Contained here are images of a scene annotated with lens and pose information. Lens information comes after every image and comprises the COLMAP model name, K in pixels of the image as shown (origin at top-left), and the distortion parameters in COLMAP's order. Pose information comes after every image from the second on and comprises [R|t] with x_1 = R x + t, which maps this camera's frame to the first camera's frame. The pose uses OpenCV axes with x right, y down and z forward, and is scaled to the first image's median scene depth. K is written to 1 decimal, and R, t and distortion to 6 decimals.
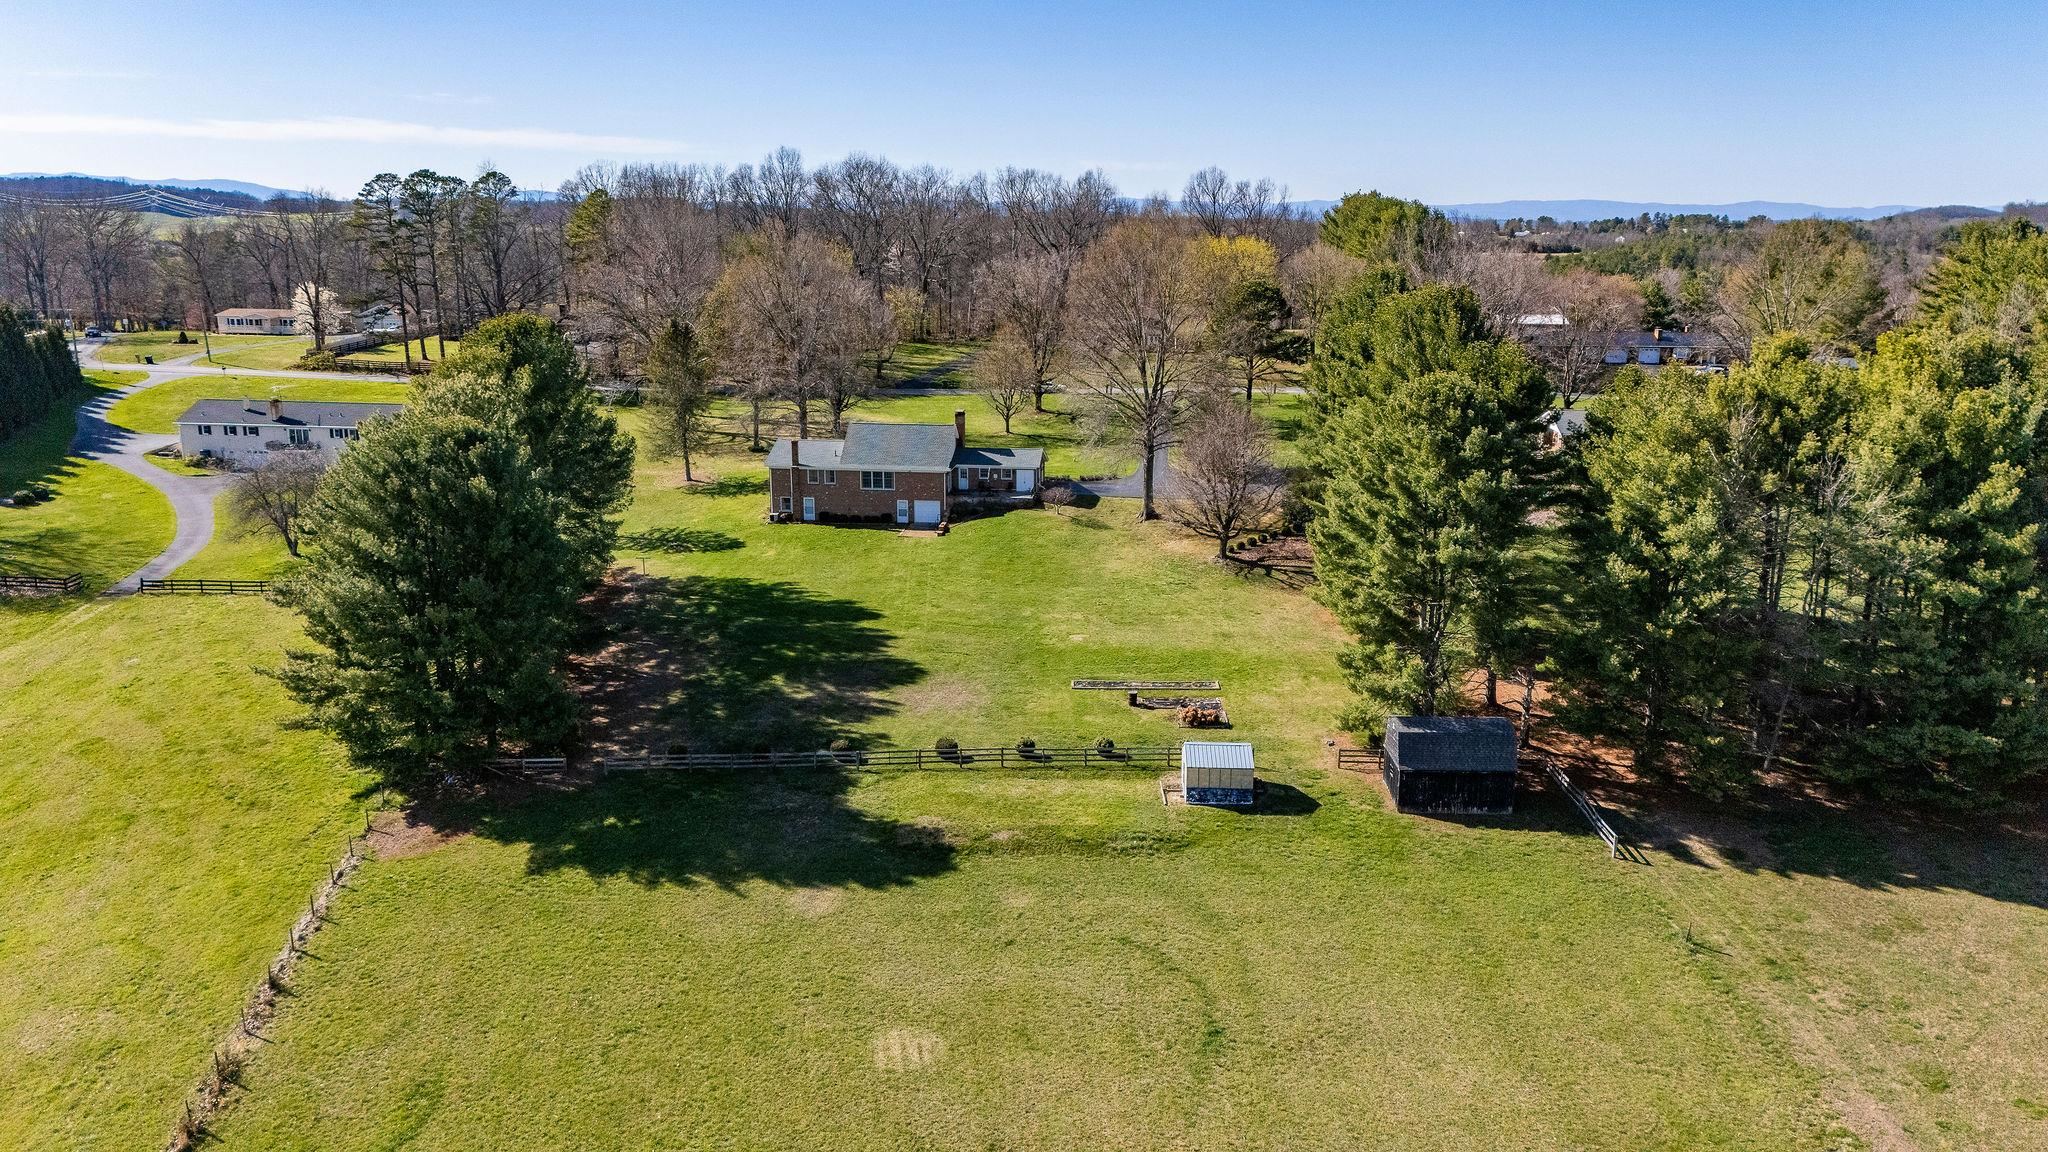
lens RADIAL K [[1473.6, 0, 1024.0], [0, 1473.6, 576.0], [0, 0, 1]] dist [0.075277, -0.086579]
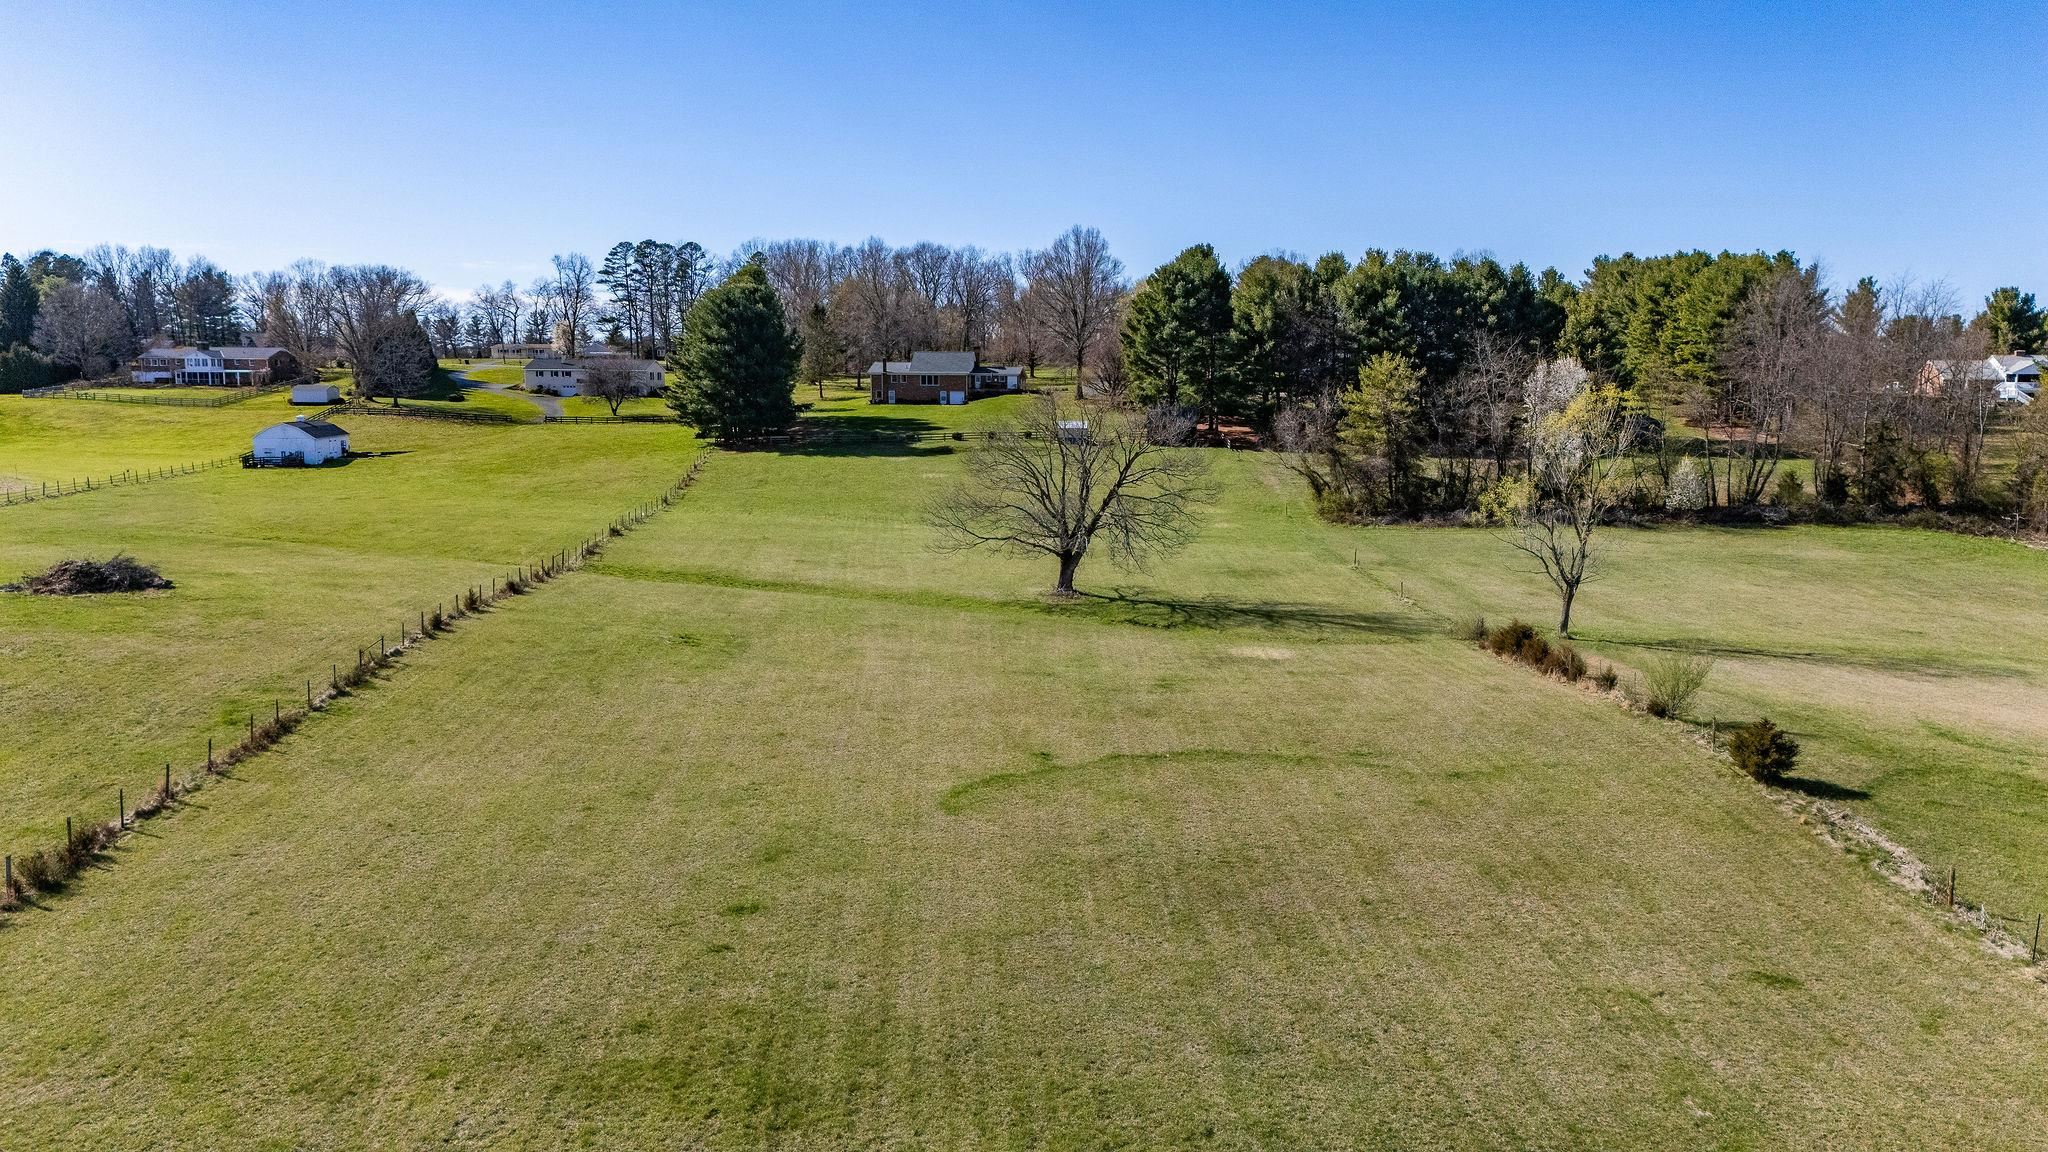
lens RADIAL K [[1473.6, 0, 1024.0], [0, 1473.6, 576.0], [0, 0, 1]] dist [0.075277, -0.086579]
pose [[0.999112, 0.005627, -0.041752, 0.143222], [-0.009845, 0.994787, -0.101498, 0.550697], [0.040963, 0.101819, 0.993959, -1.180831]]
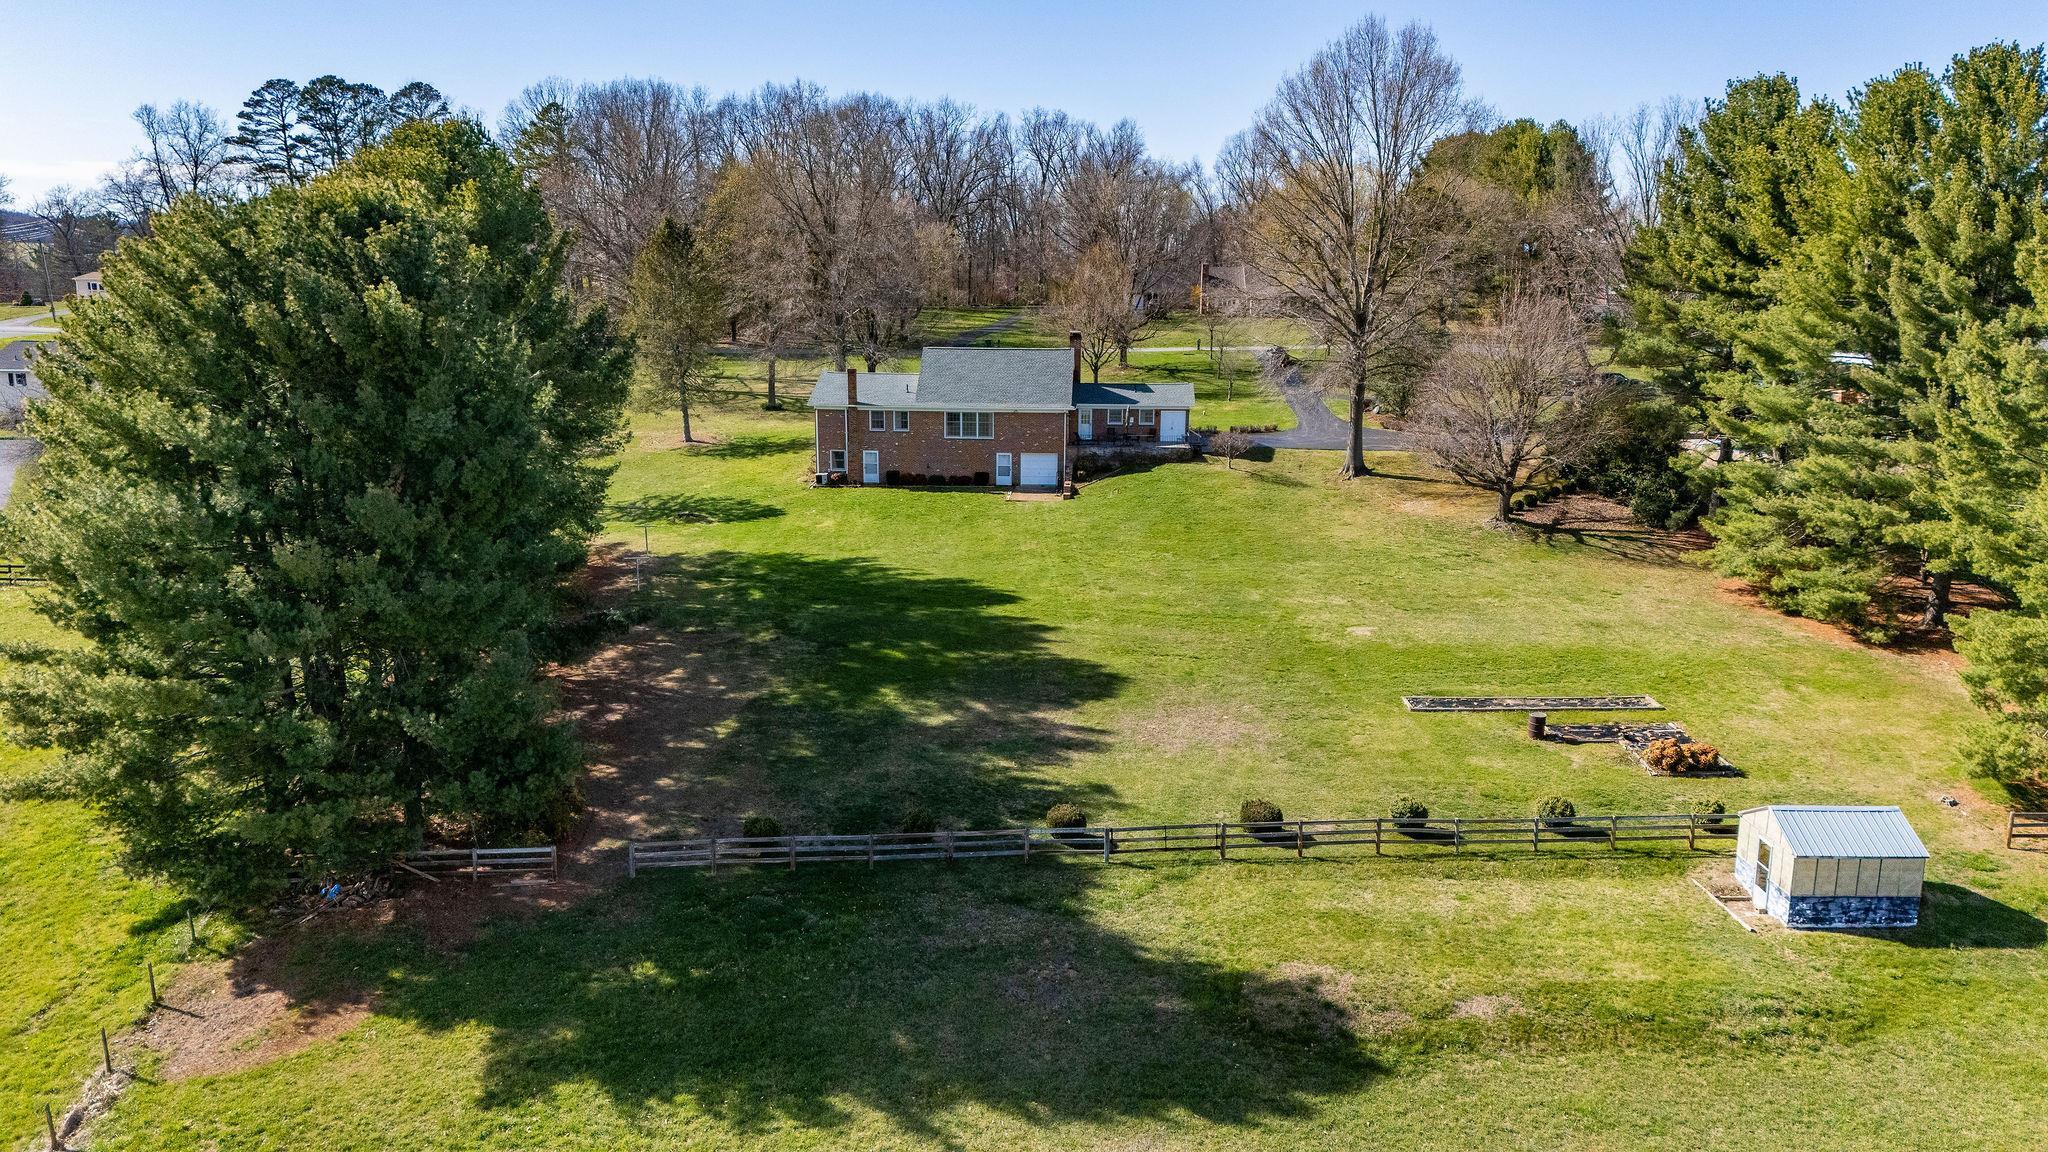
lens RADIAL K [[1473.6, 0, 1024.0], [0, 1473.6, 576.0], [0, 0, 1]] dist [0.075277, -0.086579]
pose [[0.998983, -0.006589, 0.044603, -0.162863], [0.007792, 0.999609, -0.026855, 0.041421], [-0.044408, 0.027175, 0.998644, 0.457229]]
